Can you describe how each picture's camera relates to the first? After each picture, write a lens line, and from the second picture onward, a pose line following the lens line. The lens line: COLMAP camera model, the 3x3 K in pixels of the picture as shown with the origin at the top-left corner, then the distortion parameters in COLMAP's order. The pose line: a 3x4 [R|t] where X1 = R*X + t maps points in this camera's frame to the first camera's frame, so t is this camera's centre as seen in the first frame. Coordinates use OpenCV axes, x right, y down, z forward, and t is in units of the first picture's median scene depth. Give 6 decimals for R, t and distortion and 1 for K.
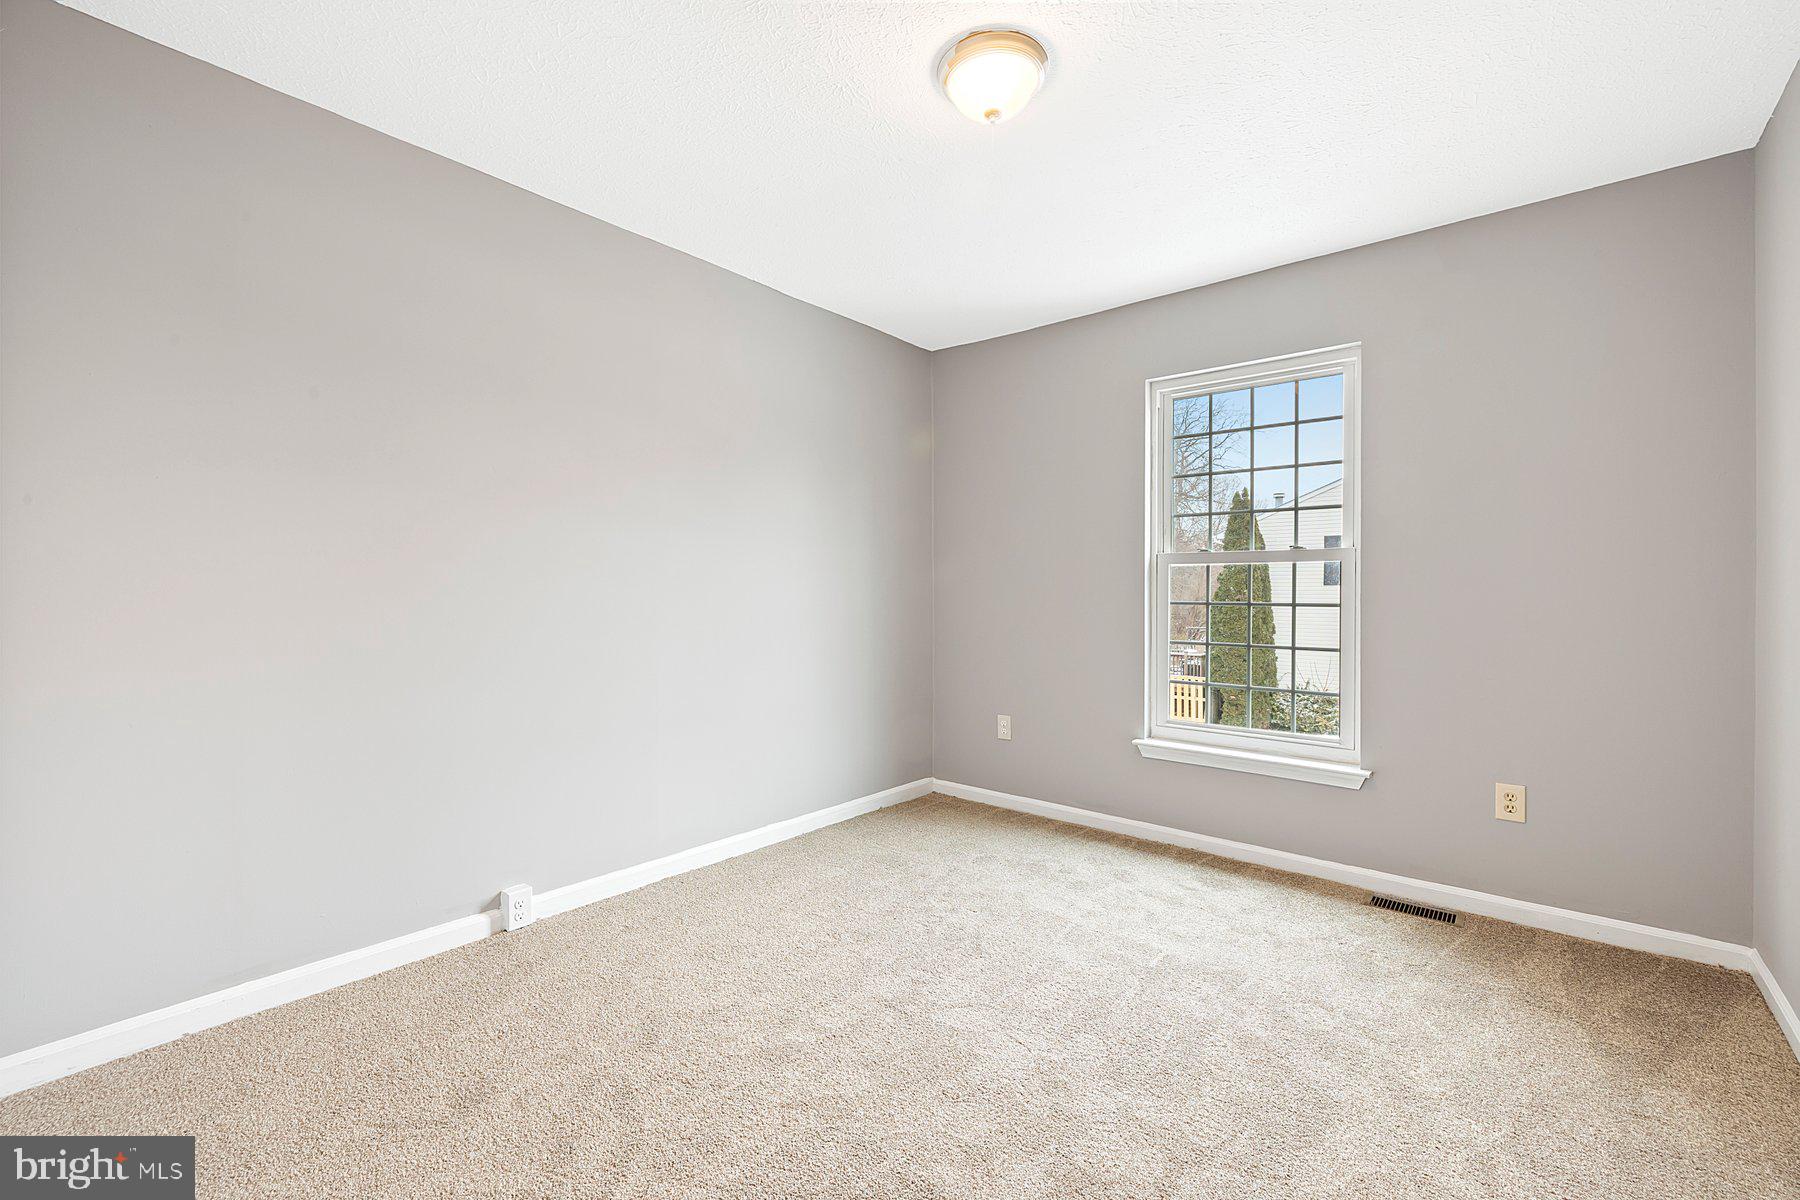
lens RADIAL K [[682.5, 0, 891.1], [0, 682.5, 591.4], [0, 0, 1]] dist [-0.000681, -0.000149]
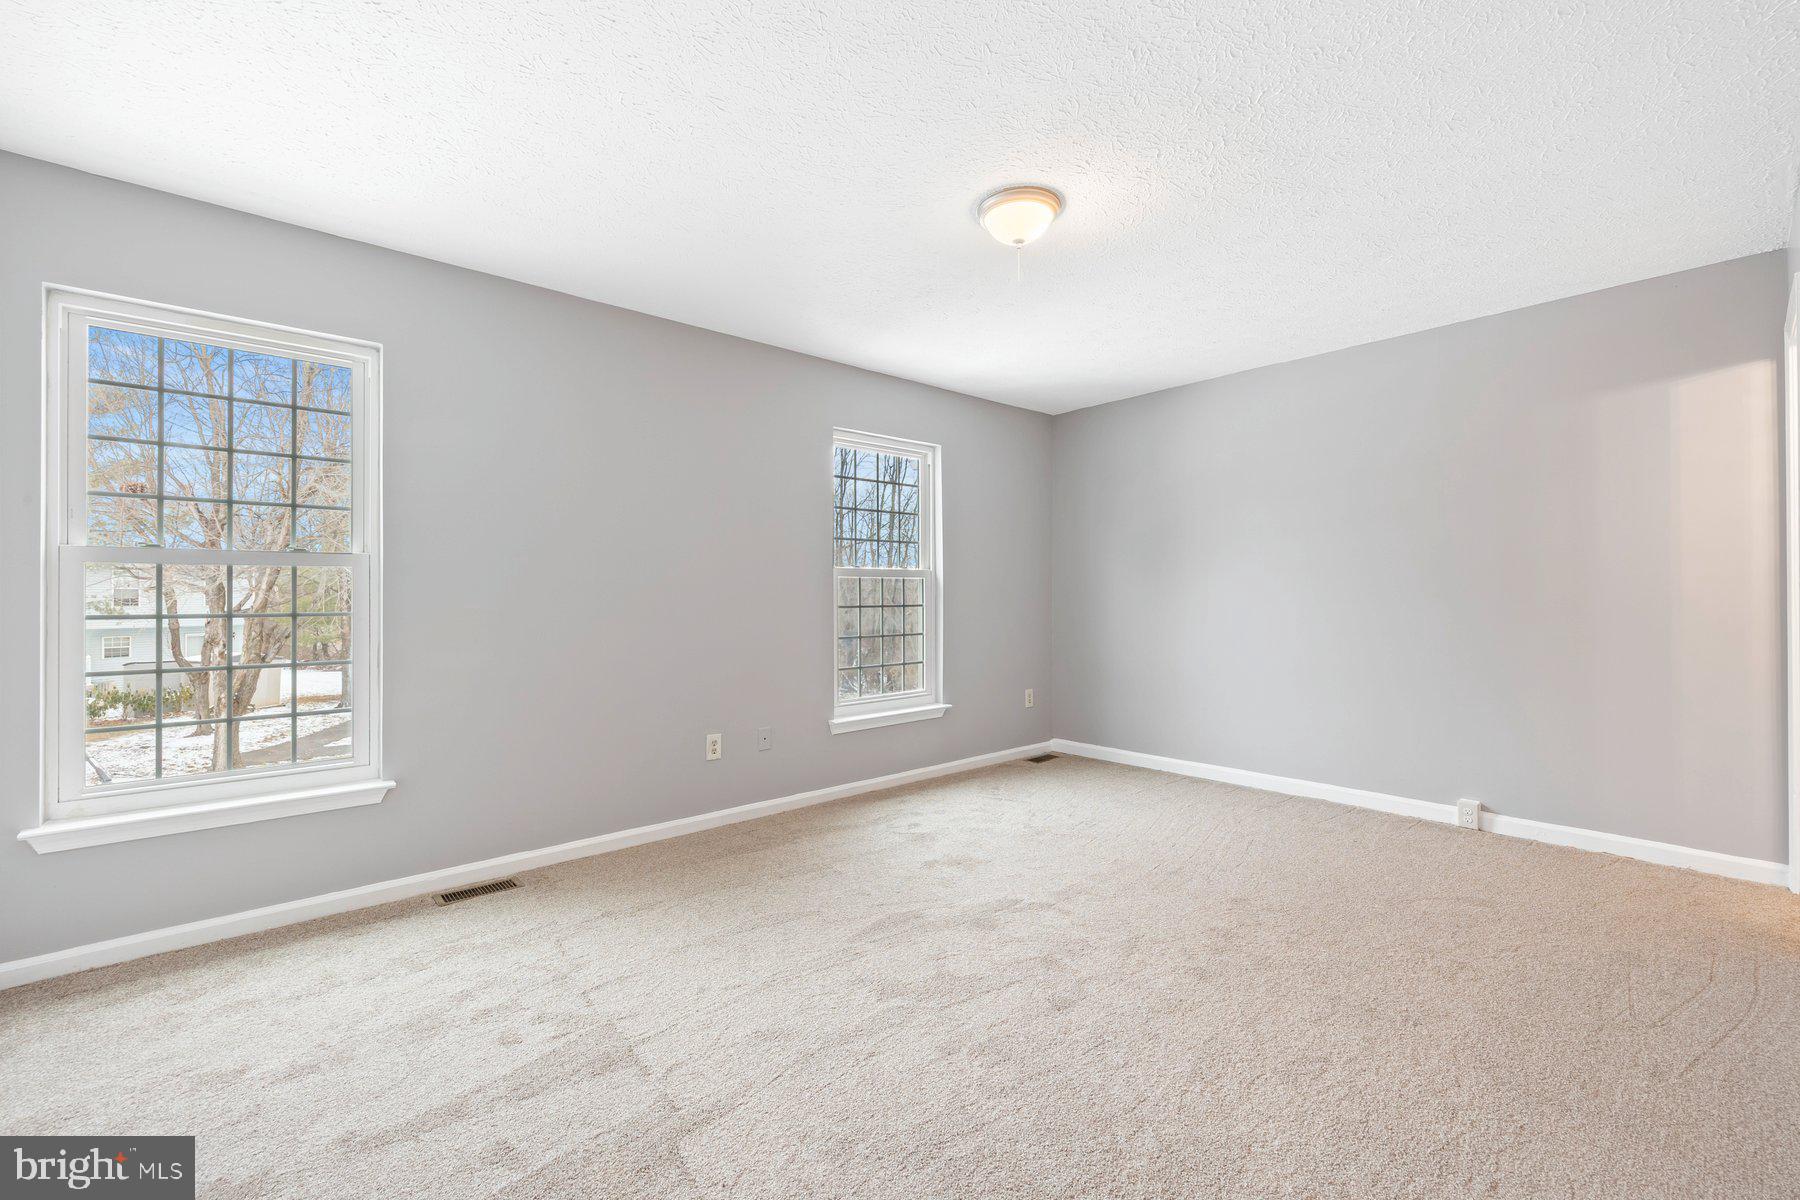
lens RADIAL K [[682.5, 0, 891.1], [0, 682.5, 591.4], [0, 0, 1]] dist [-0.000681, -0.000149]
pose [[0.252359, -0.000414, 0.967634, -0.124444], [0.008526, 0.999962, -0.001796, -0.003993], [-0.967596, 0.008703, 0.252353, 0.086357]]
